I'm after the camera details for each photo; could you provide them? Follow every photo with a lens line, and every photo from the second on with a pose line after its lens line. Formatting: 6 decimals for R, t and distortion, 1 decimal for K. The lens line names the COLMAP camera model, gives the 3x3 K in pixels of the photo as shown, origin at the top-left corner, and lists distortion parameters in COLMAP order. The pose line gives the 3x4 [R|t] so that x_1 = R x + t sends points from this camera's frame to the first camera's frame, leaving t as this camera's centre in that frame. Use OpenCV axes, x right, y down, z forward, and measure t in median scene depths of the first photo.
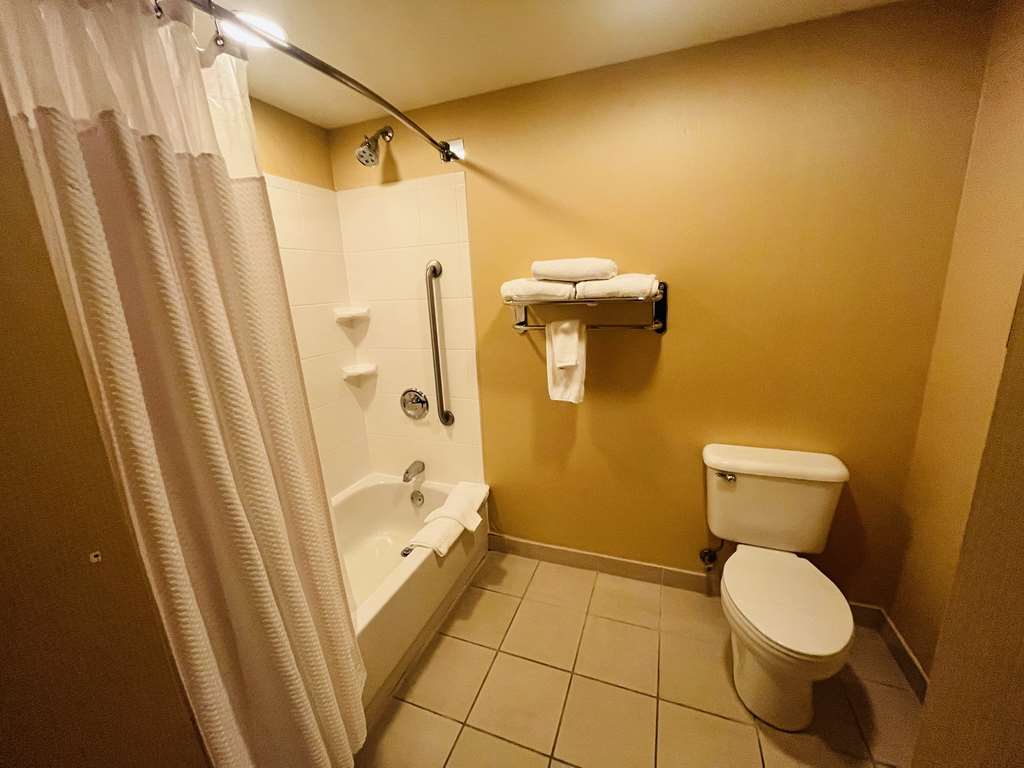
lens RADIAL K [[410.2, 0, 511.4], [0, 410.2, 386.5], [0, 0, 1]] dist [0.000384, -0.000078]
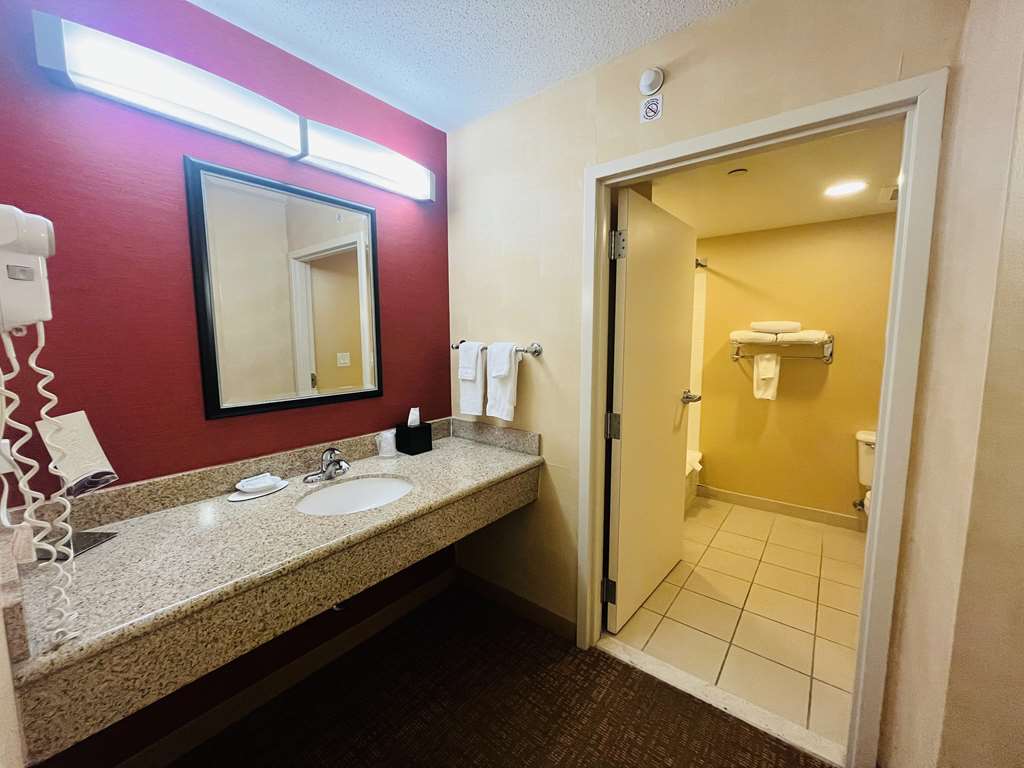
lens RADIAL K [[410.2, 0, 513.9], [0, 410.2, 381.1], [0, 0, 1]] dist [0.000384, -0.000078]
pose [[0.953872, 0.075385, -0.290596, -0.398416], [-0.111939, 0.987465, -0.111272, 0.284993], [0.278566, 0.138669, 0.950354, -1.019360]]
